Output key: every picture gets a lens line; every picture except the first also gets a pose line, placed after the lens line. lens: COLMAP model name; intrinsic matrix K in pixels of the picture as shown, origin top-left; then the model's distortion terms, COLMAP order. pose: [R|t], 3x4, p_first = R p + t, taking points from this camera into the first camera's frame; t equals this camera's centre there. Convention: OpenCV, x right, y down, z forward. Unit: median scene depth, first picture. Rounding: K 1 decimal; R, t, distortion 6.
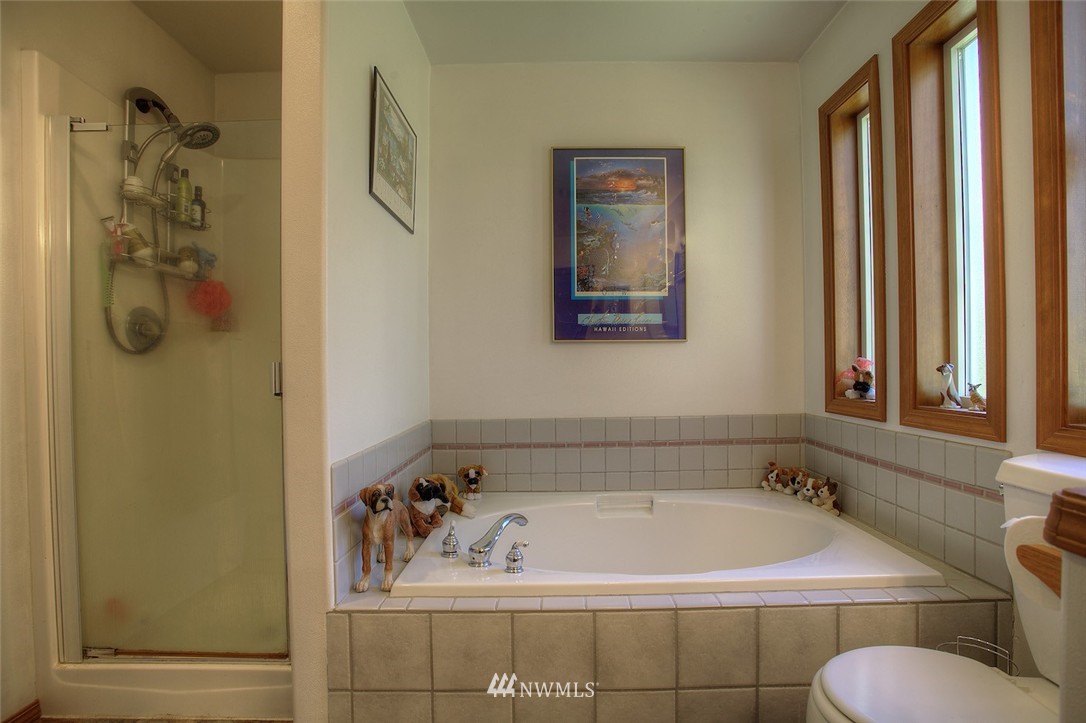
lens RADIAL K [[528.5, 0, 548.4], [0, 528.5, 366.4], [0, 0, 1]] dist [-0.083773, 0.038772]
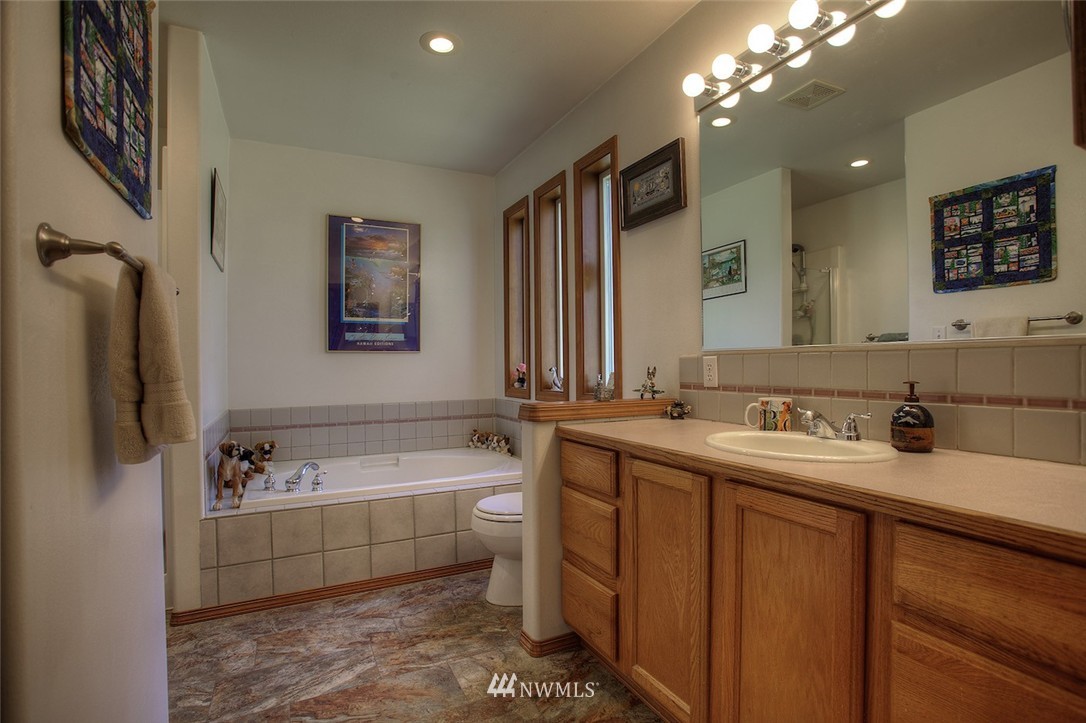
lens RADIAL K [[528.5, 0, 548.4], [0, 528.5, 366.4], [0, 0, 1]] dist [-0.083773, 0.038772]
pose [[0.886442, 0.001303, 0.462837, -0.117043], [0.002396, 0.999970, -0.007404, 0.005000], [-0.462833, 0.007672, 0.886412, -0.540726]]
